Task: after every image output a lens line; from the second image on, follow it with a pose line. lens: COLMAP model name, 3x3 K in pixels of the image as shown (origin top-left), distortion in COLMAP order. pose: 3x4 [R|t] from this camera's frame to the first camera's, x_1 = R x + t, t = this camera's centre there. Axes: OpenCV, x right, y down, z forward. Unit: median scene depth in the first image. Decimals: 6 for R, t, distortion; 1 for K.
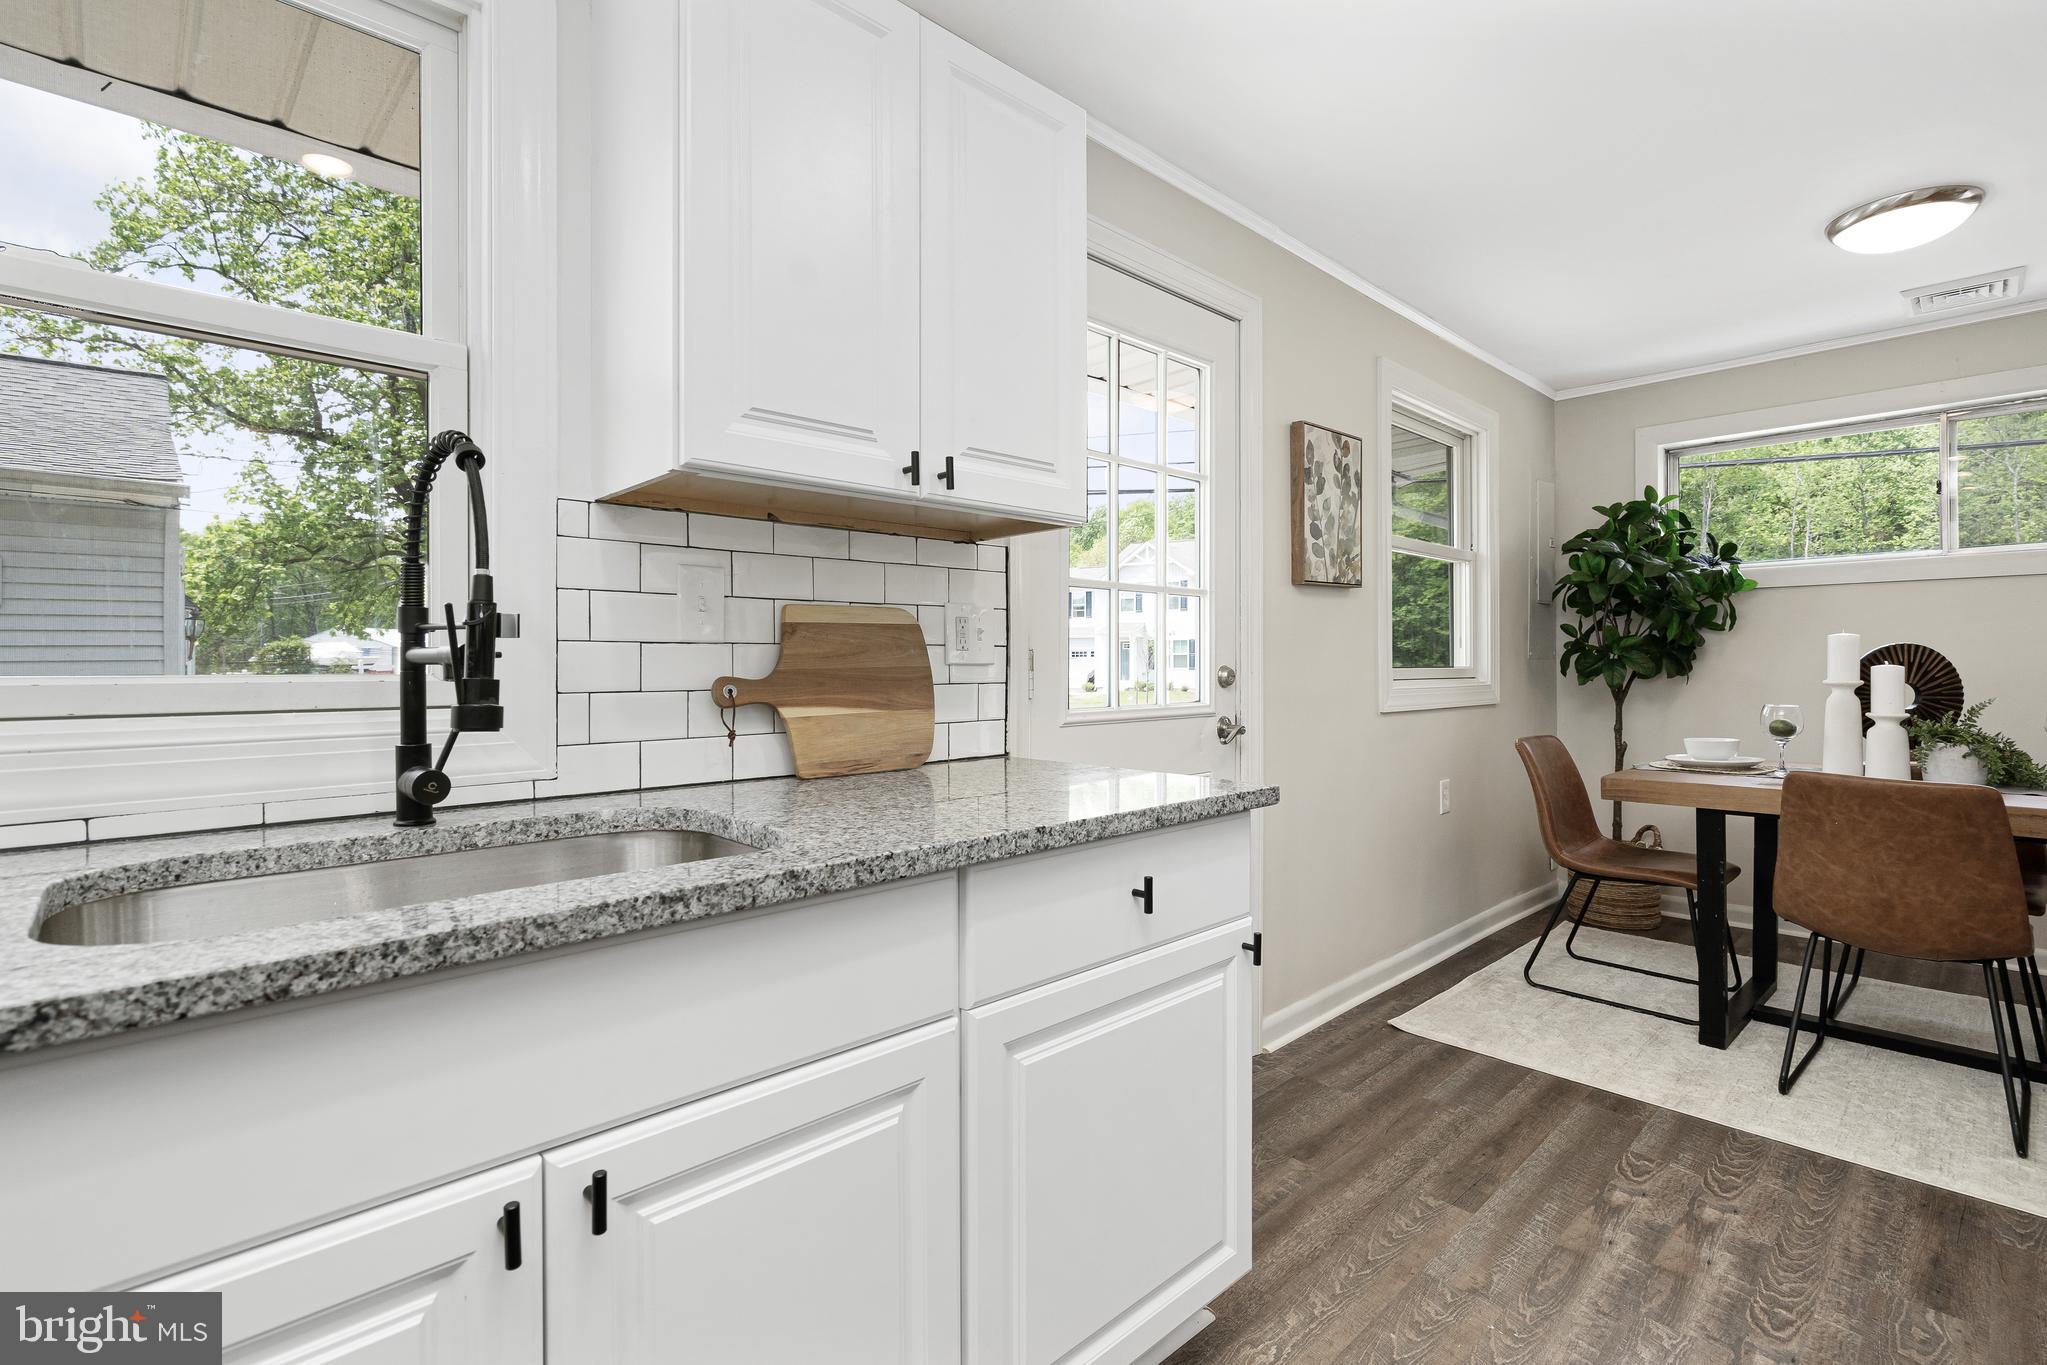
lens RADIAL K [[943.8, 0, 1014.5], [0, 943.8, 663.0], [0, 0, 1]] dist [-0.013632, 0.005581]
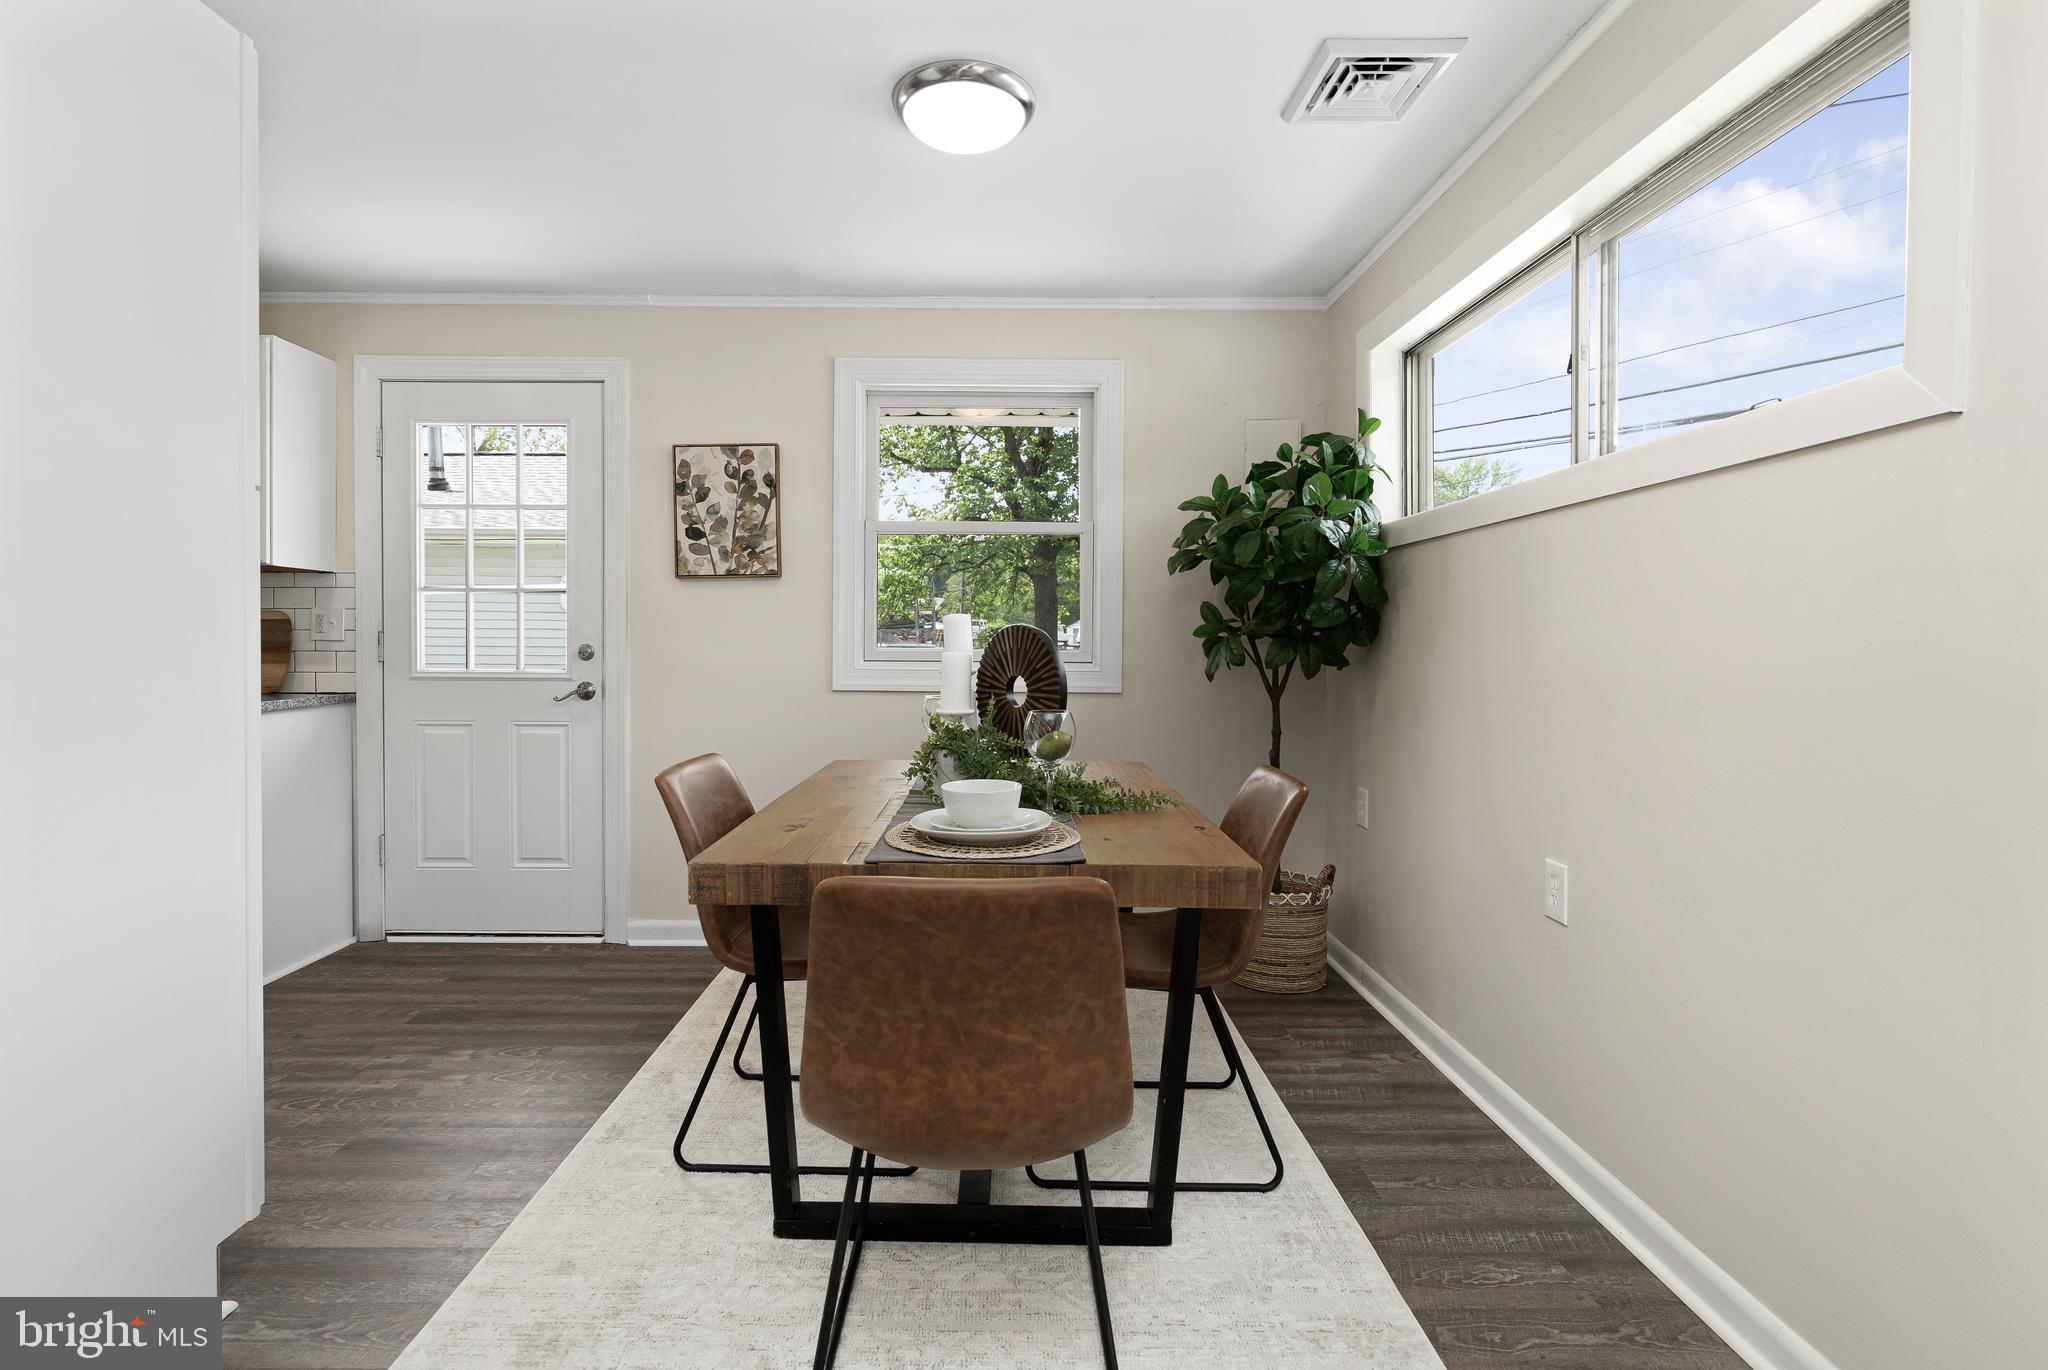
lens RADIAL K [[943.1, 0, 988.5], [0, 943.1, 660.1], [0, 0, 1]] dist [-0.006609, 0.000548]
pose [[0.728378, 0.021934, -0.684824, 1.586857], [-0.009178, 0.999710, 0.022258, -0.009768], [0.685114, -0.009927, 0.728368, 0.424635]]
